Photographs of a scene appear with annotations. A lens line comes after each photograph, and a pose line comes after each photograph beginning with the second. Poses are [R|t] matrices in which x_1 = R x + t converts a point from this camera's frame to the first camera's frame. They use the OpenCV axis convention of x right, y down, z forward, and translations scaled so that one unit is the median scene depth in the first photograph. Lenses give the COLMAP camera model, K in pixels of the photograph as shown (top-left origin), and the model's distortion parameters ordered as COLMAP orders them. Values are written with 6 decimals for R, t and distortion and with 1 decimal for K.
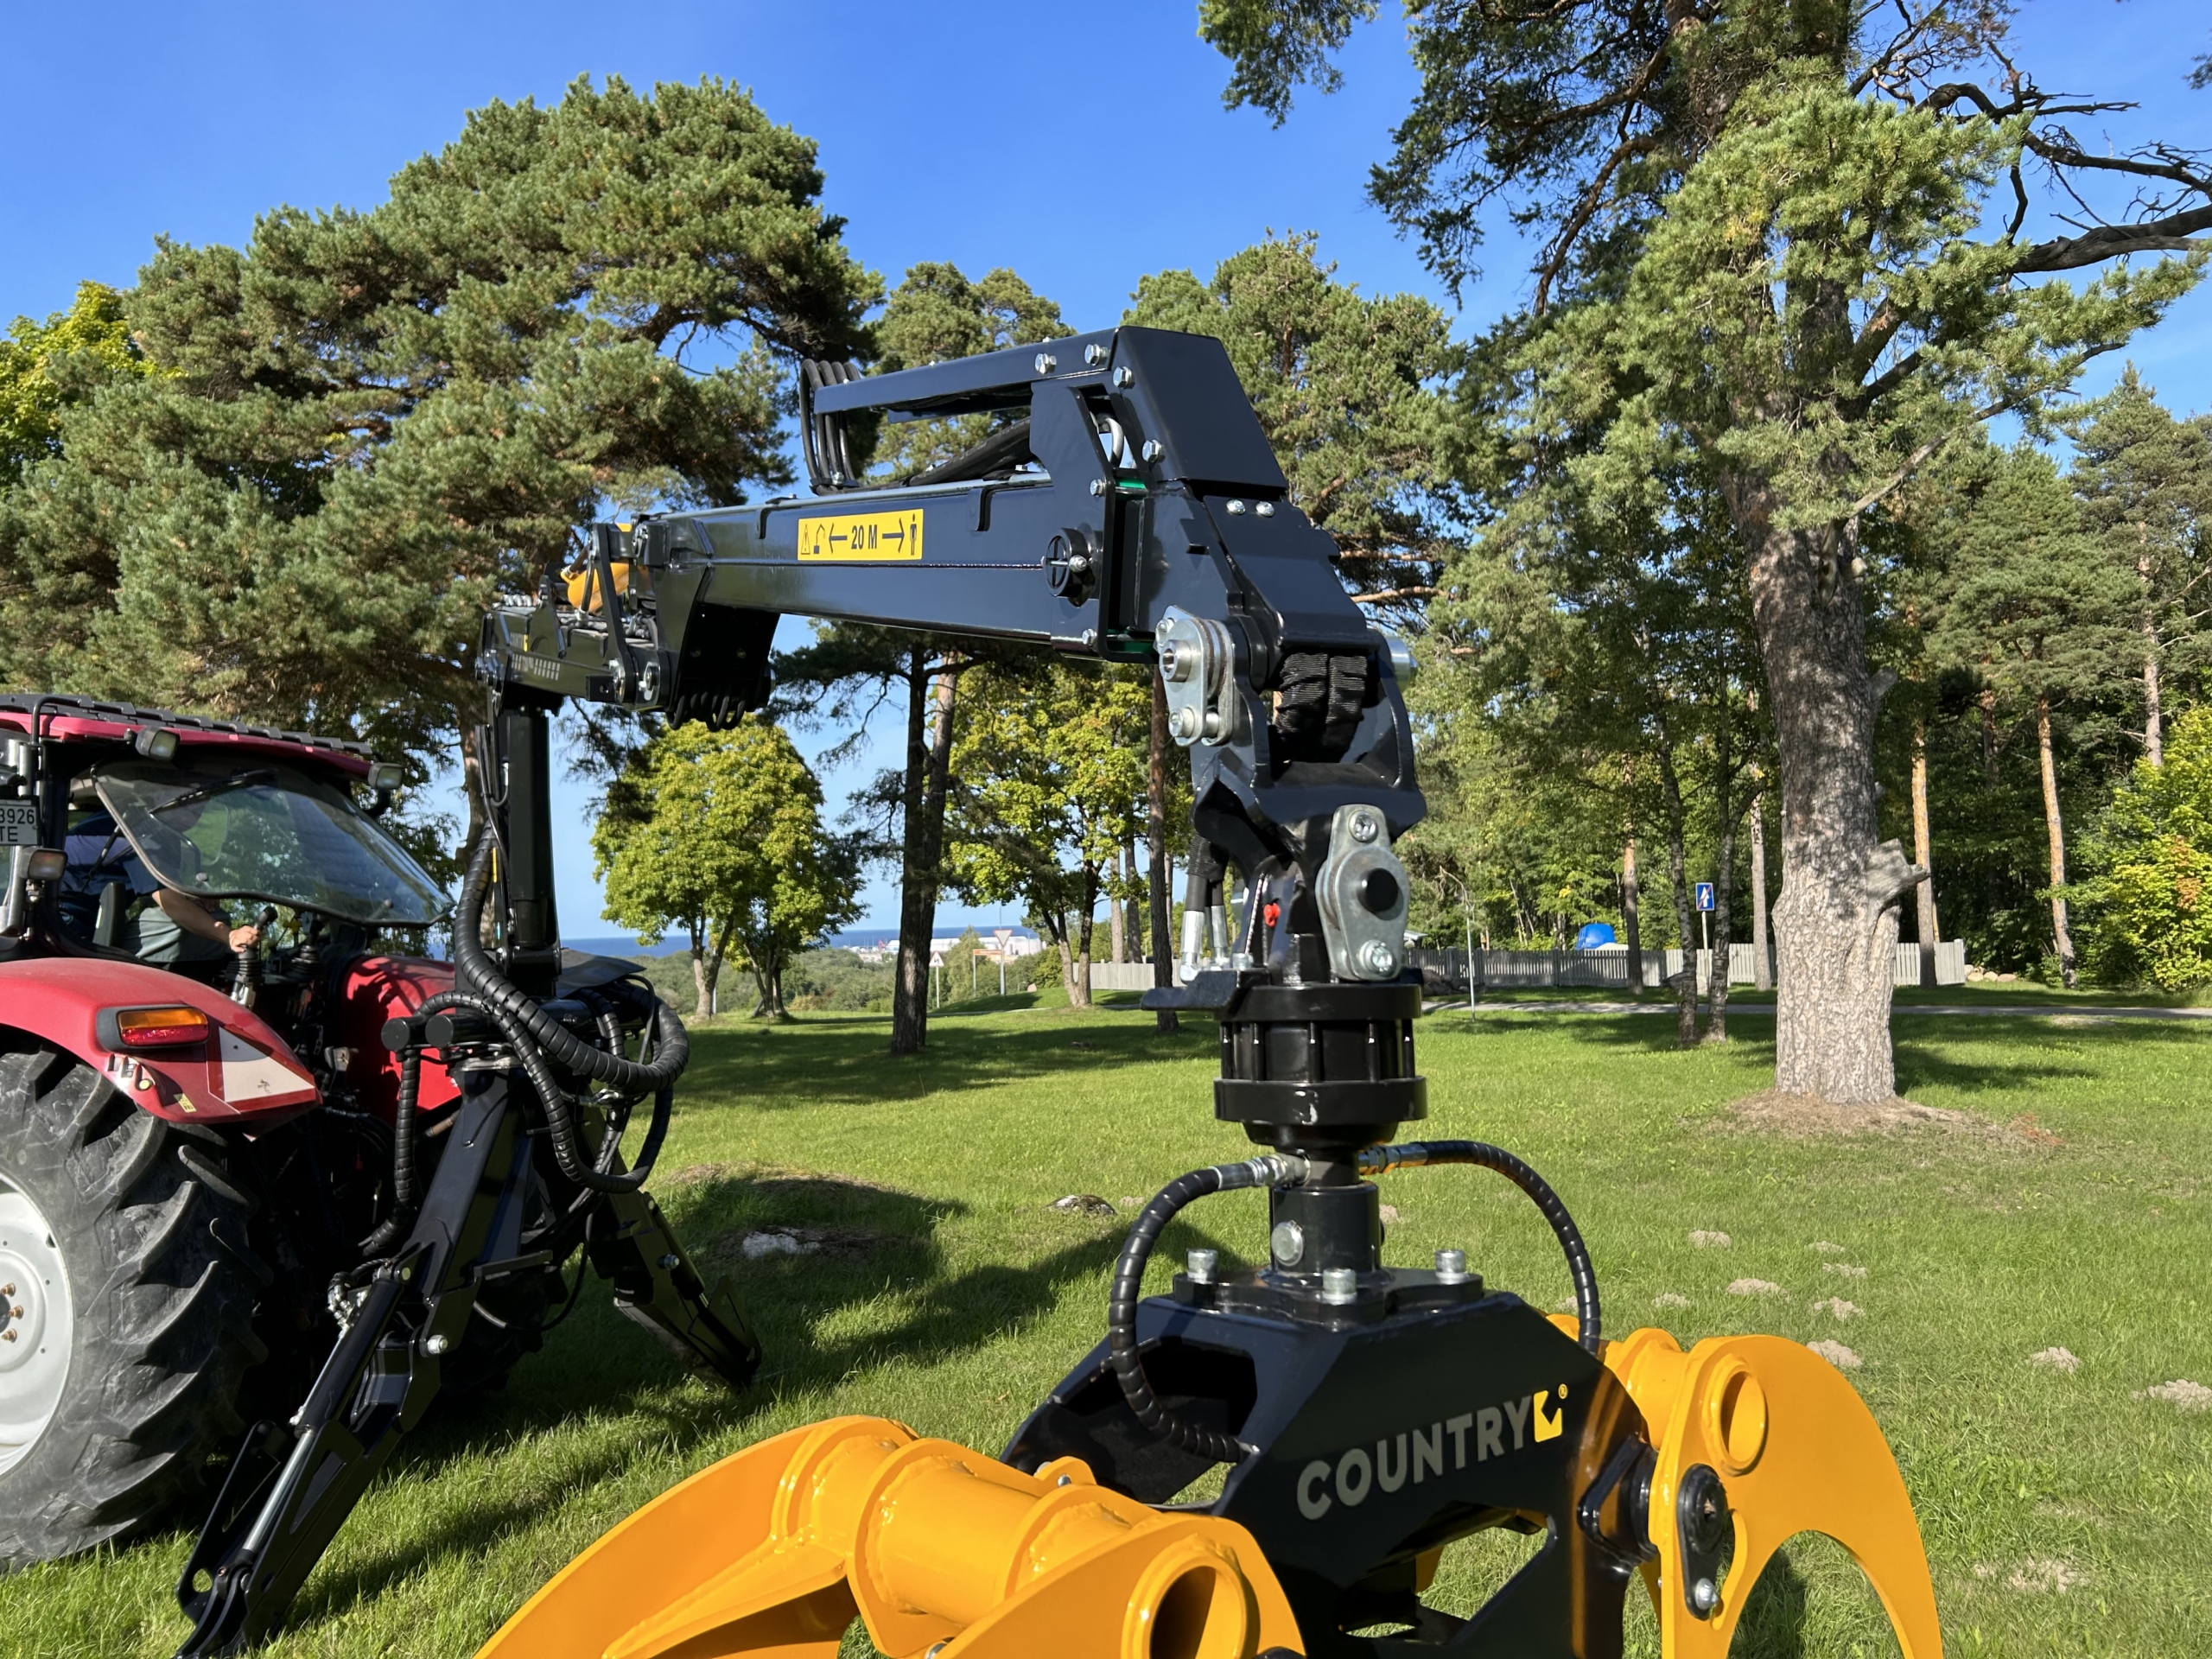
lens RADIAL K [[1662.1, 0, 1093.8], [0, 1662.1, 812.7], [0, 0, 1]] dist [0.049593, -0.049523]
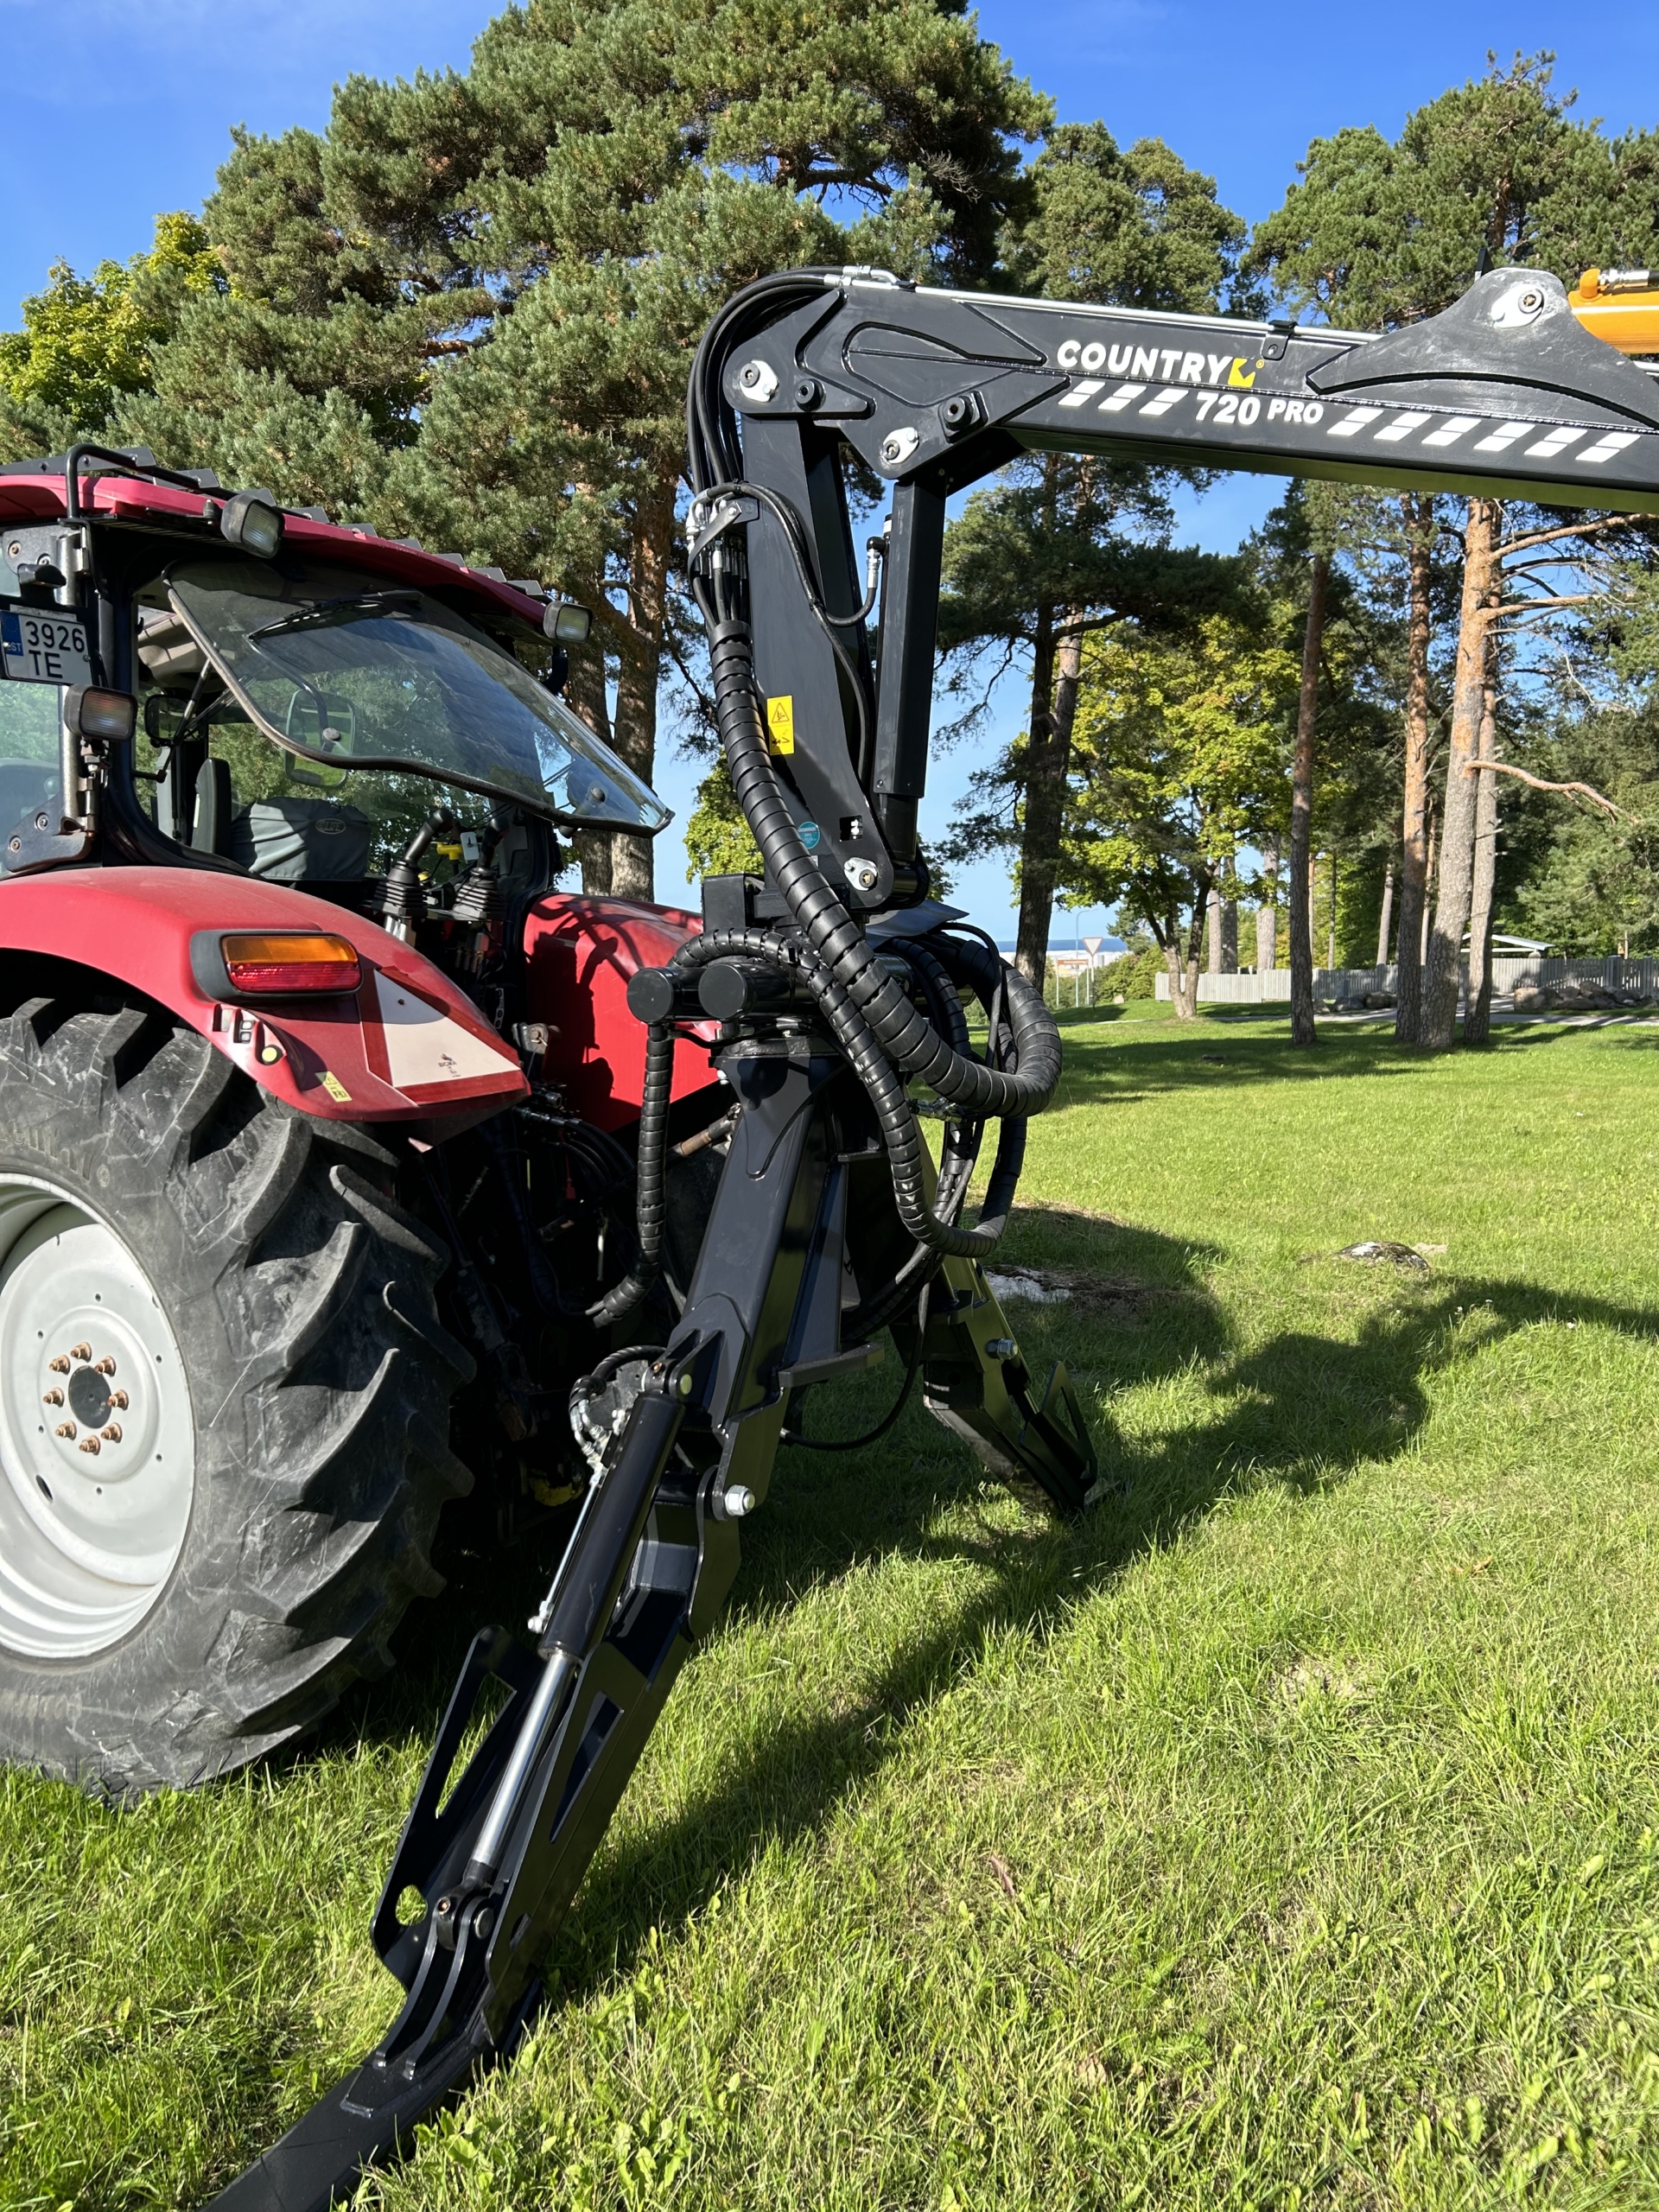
lens RADIAL K [[1662.1, 0, 821.5], [0, 1662.1, 1108.9], [0, 0, 1]] dist [0.049593, -0.049523]
pose [[0.980432, 0.026007, -0.195134, -0.068941], [0.007603, 0.985493, 0.169544, 0.020747], [0.196713, -0.167710, 0.966011, 0.124090]]
